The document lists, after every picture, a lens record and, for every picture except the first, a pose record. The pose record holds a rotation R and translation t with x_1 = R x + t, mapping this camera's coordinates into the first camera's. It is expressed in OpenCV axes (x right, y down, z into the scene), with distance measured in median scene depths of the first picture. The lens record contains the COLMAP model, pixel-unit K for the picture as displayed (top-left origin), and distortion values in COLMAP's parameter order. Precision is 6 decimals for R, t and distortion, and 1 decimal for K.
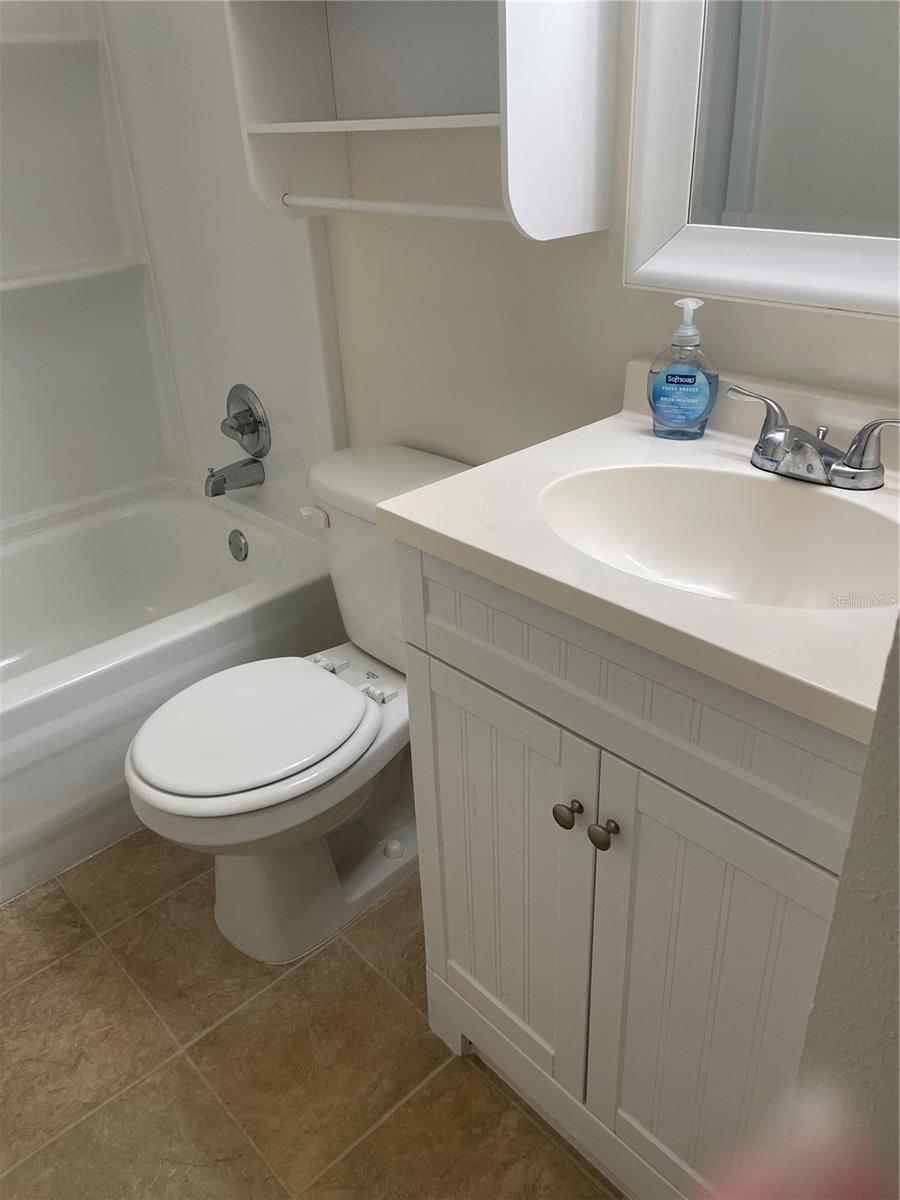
lens RADIAL K [[895.0, 0, 450.0], [0, 895.0, 600.0], [0, 0, 1]] dist [0.101387, -0.132042]
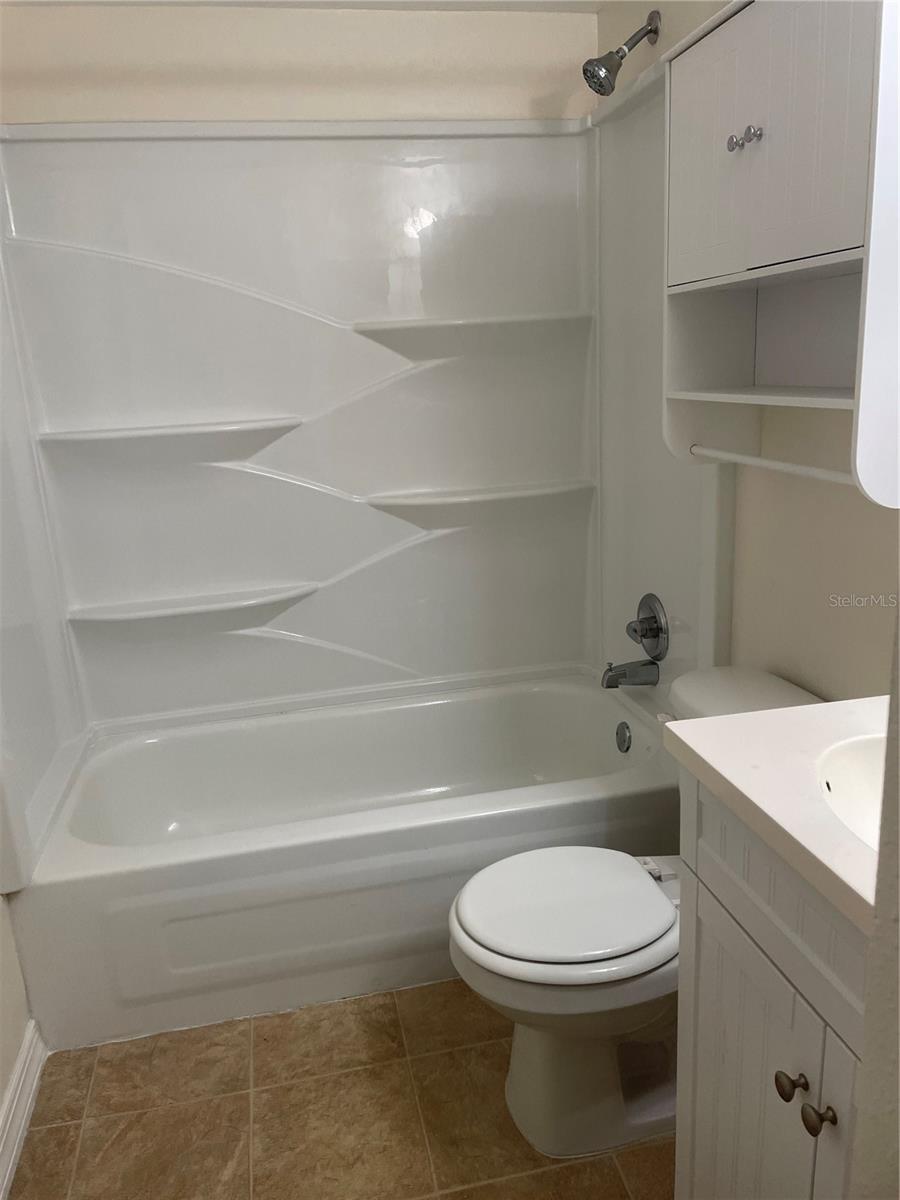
lens RADIAL K [[895.0, 0, 450.0], [0, 895.0, 600.0], [0, 0, 1]] dist [0.101387, -0.132042]
pose [[0.859218, 0.137137, -0.492888, 0.126308], [-0.237499, 0.960223, -0.146852, -0.015824], [0.453144, 0.243238, 0.857611, -0.062614]]
